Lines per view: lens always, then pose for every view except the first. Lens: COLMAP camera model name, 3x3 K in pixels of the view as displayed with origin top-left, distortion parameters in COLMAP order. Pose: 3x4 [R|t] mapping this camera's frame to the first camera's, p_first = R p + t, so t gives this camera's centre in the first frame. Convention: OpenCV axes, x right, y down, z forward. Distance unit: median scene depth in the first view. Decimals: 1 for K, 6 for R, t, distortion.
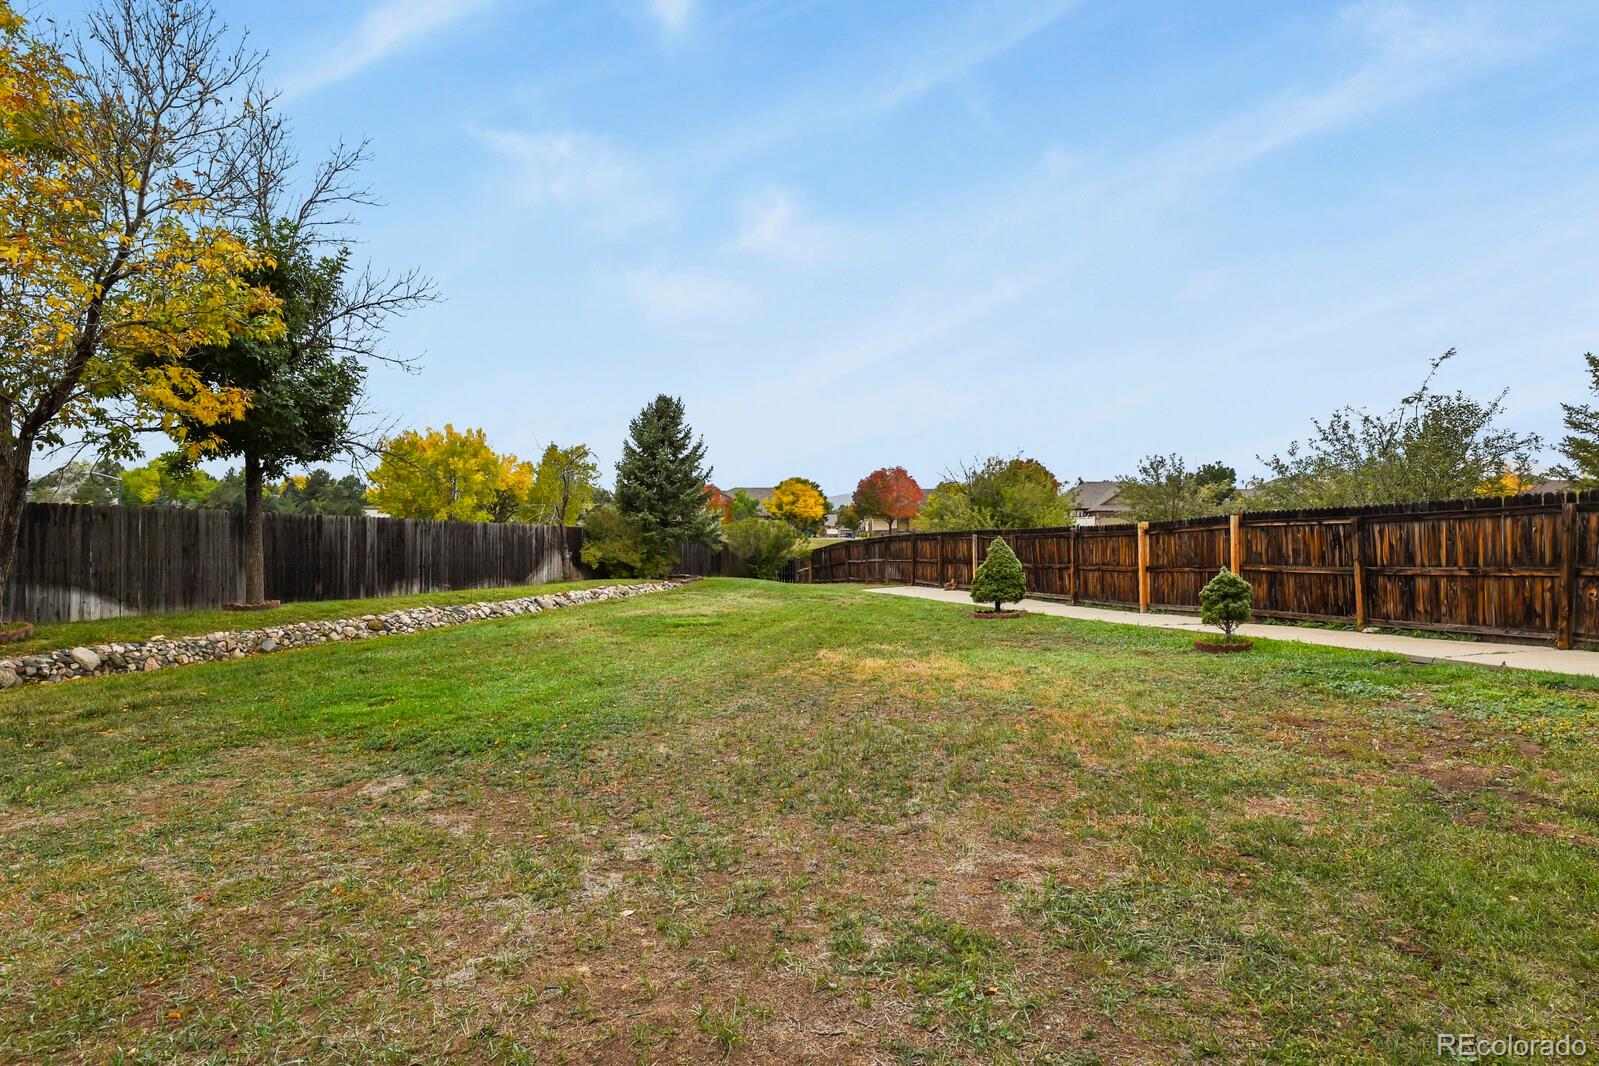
lens RADIAL K [[796.0, 0, 802.7], [0, 796.0, 537.8], [0, 0, 1]] dist [-0.005675, -0.001553]
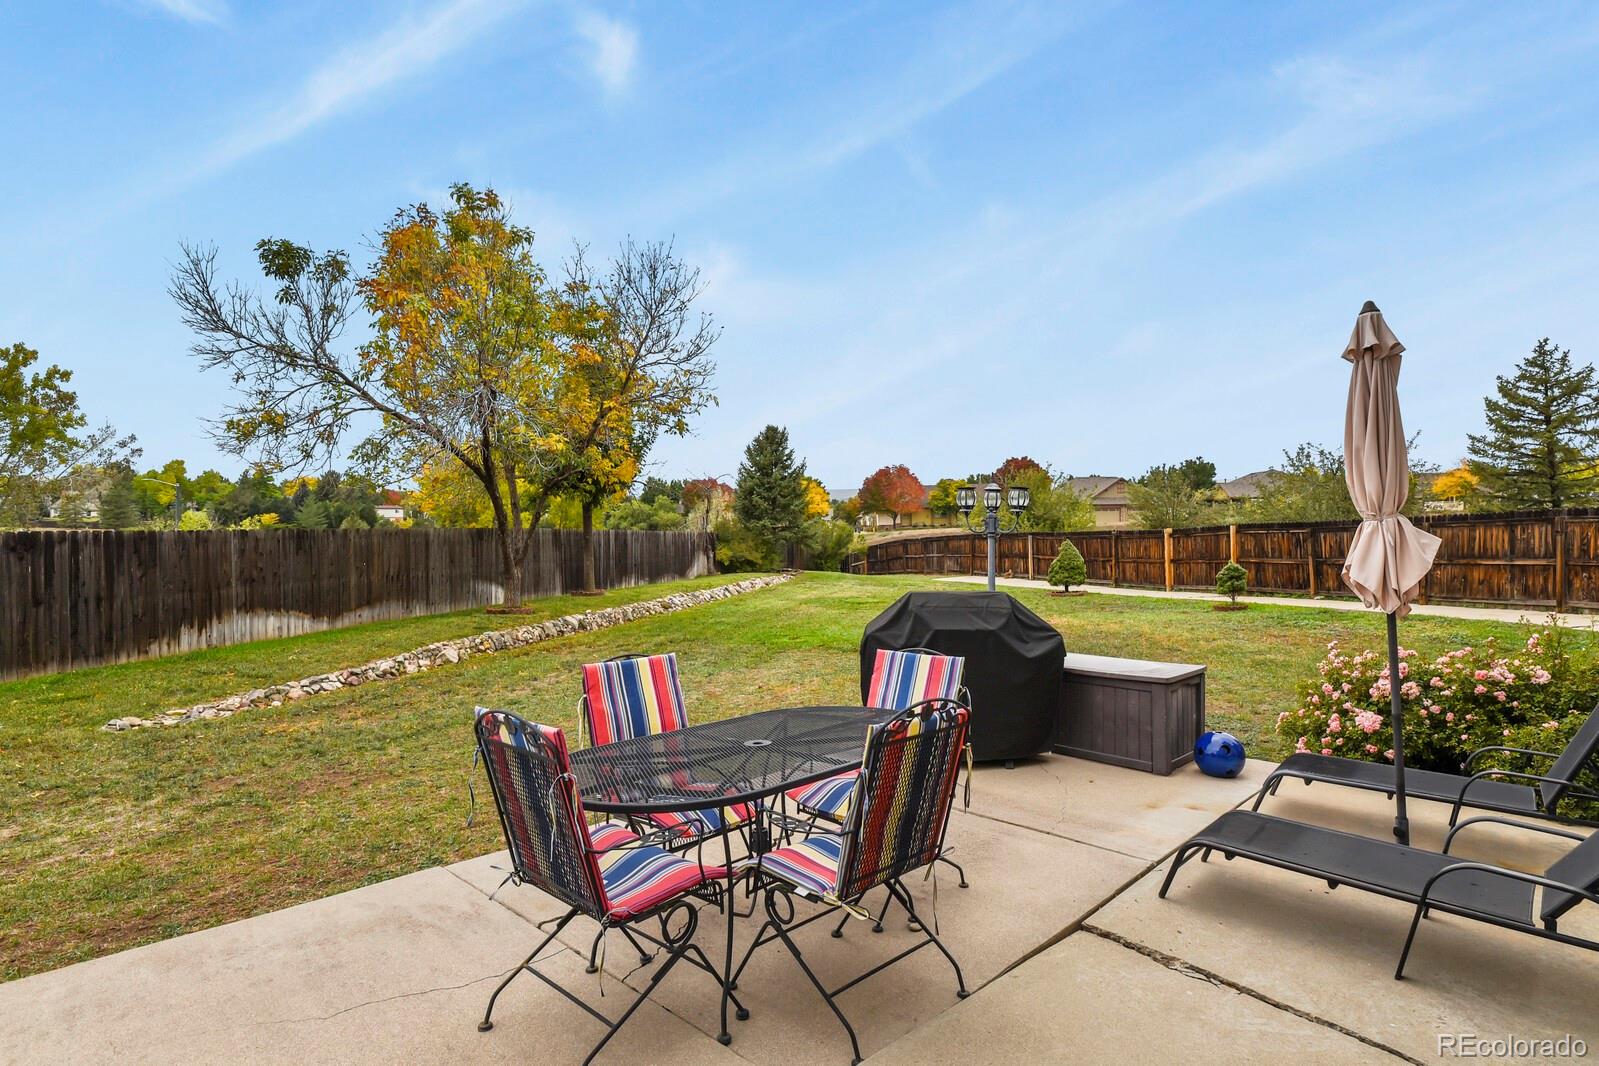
lens RADIAL K [[796.0, 0, 800.2], [0, 796.0, 536.5], [0, 0, 1]] dist [-0.005675, -0.001553]
pose [[0.999745, -0.010973, 0.019759, -0.206421], [0.010830, 0.999915, 0.007290, -0.017997], [-0.019837, -0.007074, 0.999778, -0.330250]]
